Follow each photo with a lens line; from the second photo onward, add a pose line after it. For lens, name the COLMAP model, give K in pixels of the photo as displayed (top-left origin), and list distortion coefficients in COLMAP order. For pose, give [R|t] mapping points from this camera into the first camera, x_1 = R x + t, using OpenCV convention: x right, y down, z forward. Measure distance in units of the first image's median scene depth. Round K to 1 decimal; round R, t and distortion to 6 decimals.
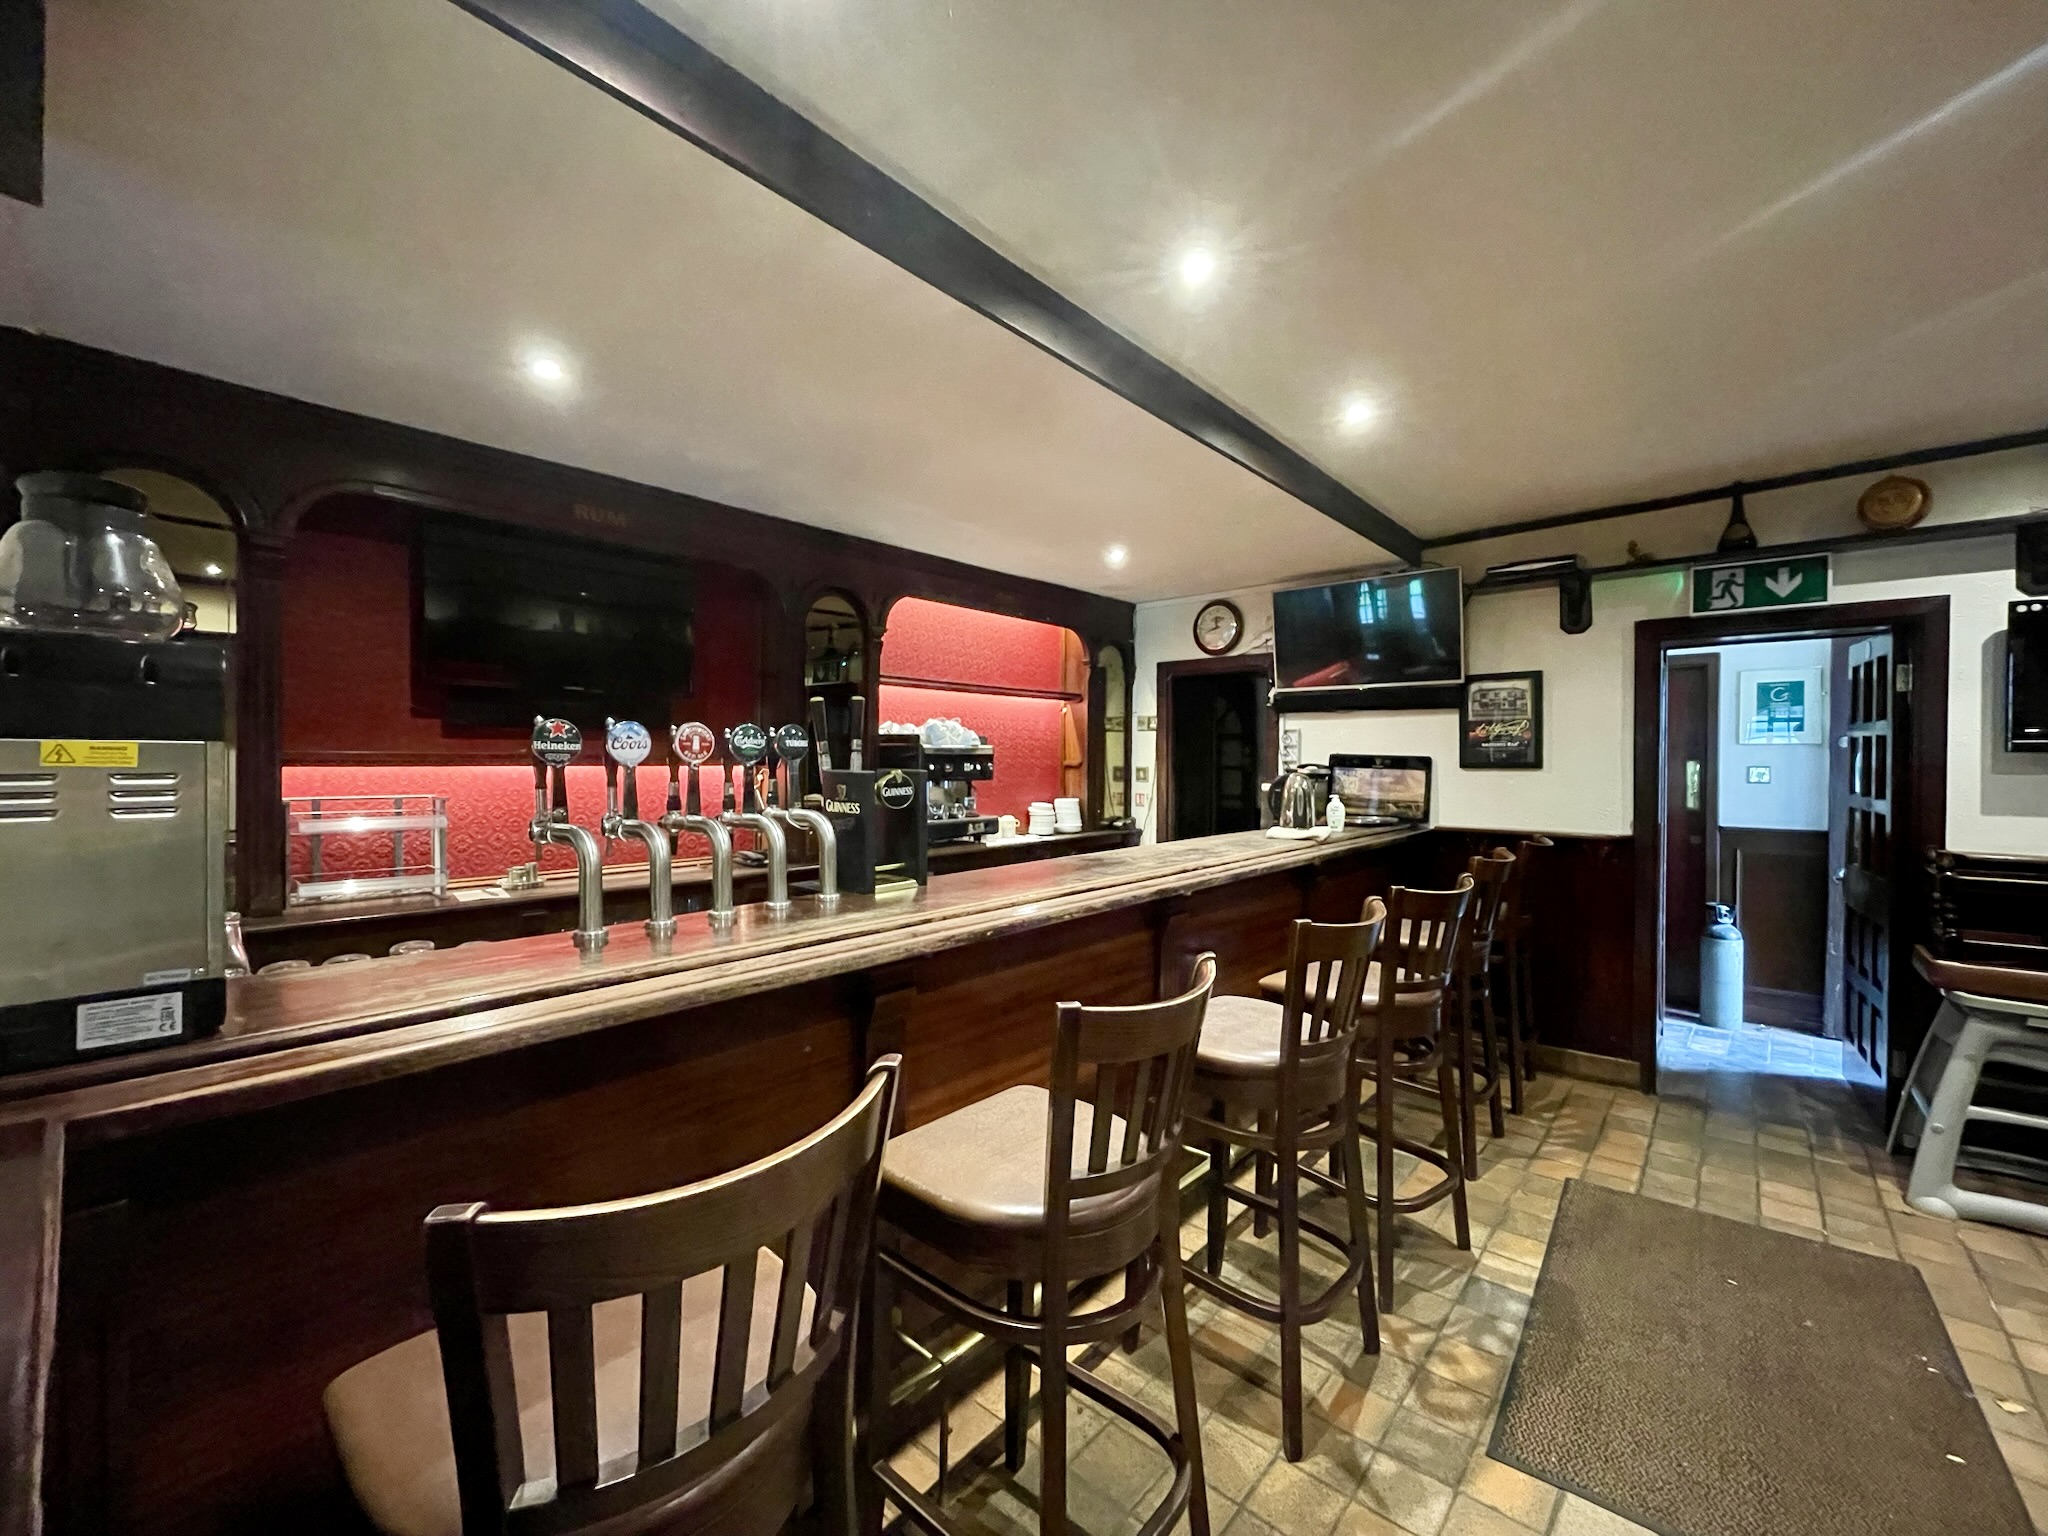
lens RADIAL K [[830.9, 0, 1028.0], [0, 830.9, 762.8], [0, 0, 1]] dist [-0.001909, -0.000471]
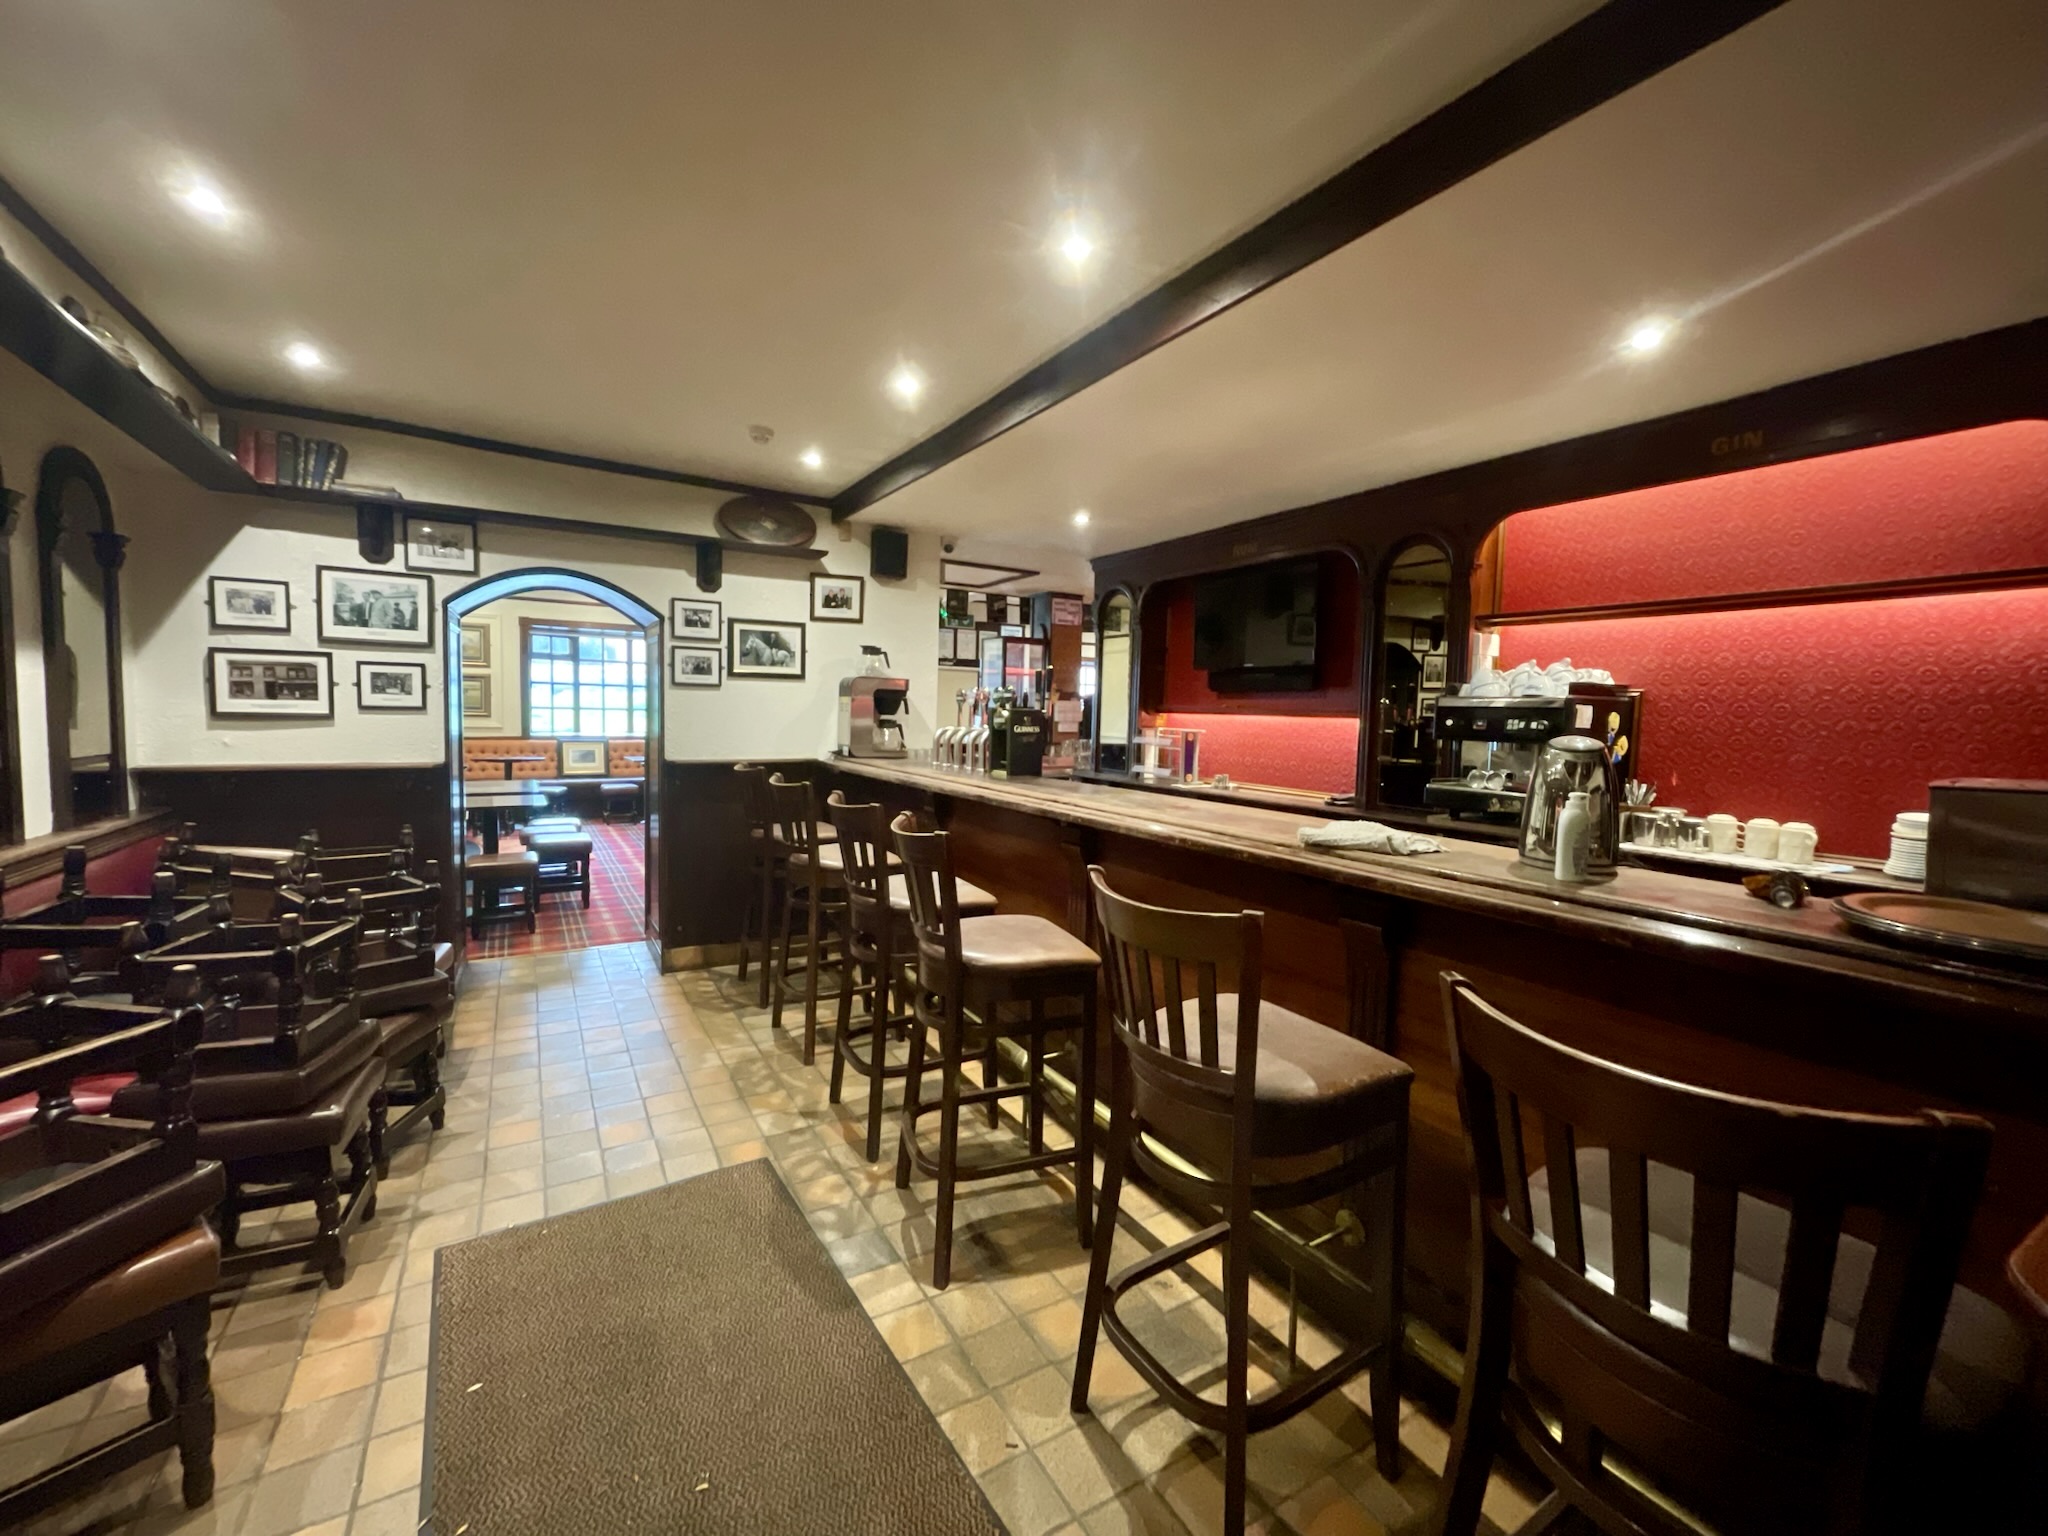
lens RADIAL K [[830.9, 0, 1032.8], [0, 830.9, 761.3], [0, 0, 1]] dist [-0.001909, -0.000471]
pose [[-0.298349, 0.050215, -0.953135, 0.820931], [-0.026992, 0.997772, 0.061016, 0.002987], [0.954075, 0.043931, -0.296329, 0.849393]]
